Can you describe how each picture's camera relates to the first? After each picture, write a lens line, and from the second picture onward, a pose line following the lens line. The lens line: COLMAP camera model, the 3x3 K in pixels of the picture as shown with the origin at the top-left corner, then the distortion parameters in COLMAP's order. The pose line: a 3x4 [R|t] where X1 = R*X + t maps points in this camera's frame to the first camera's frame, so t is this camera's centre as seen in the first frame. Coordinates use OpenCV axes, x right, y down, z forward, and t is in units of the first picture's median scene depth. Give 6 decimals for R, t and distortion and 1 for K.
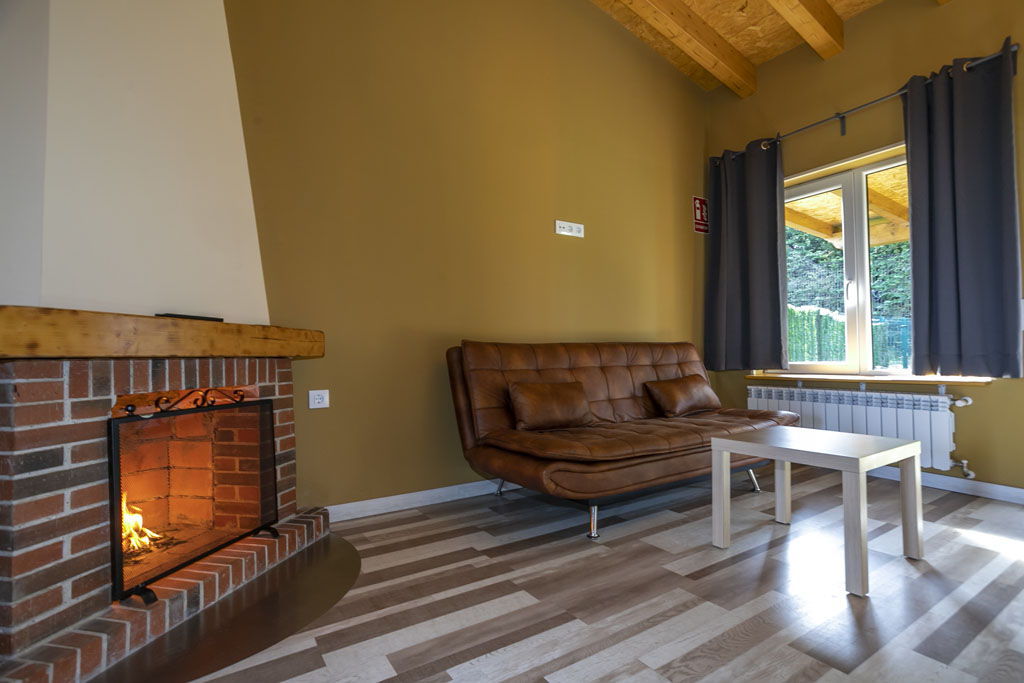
lens RADIAL K [[489.1, 0, 514.0], [0, 489.1, 344.1], [0, 0, 1]] dist [-0.001864, -0.000405]
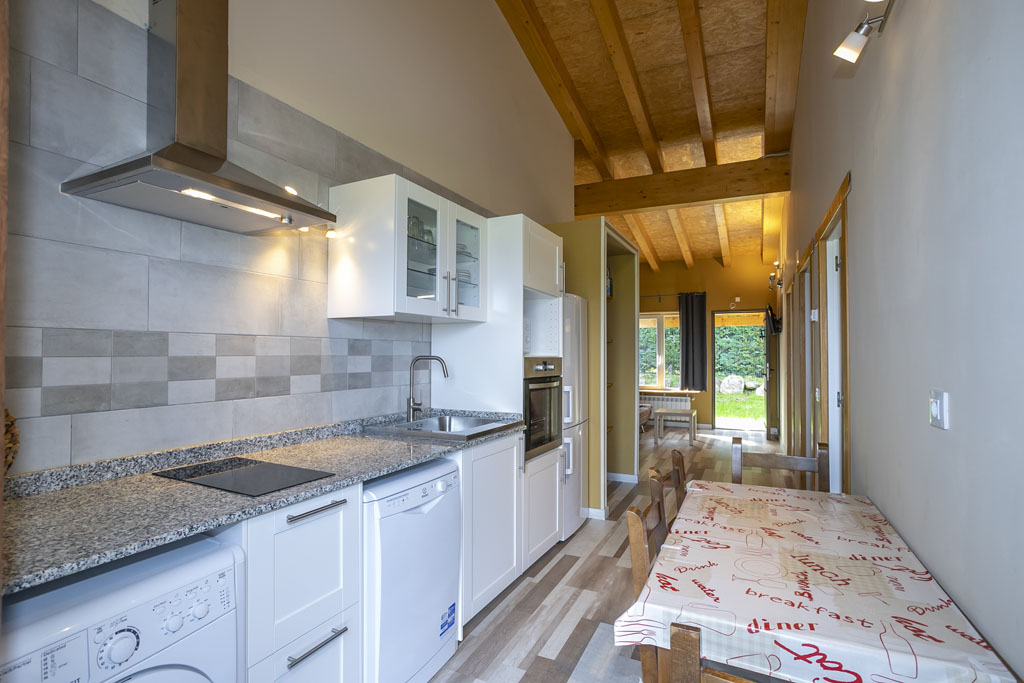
lens RADIAL K [[489.1, 0, 508.8], [0, 489.1, 346.3], [0, 0, 1]] dist [-0.001864, -0.000405]
pose [[0.860969, 0.020310, 0.508252, -1.640850], [-0.018432, 0.999792, -0.008728, -0.164629], [-0.508323, -0.001854, 0.861164, -1.066641]]
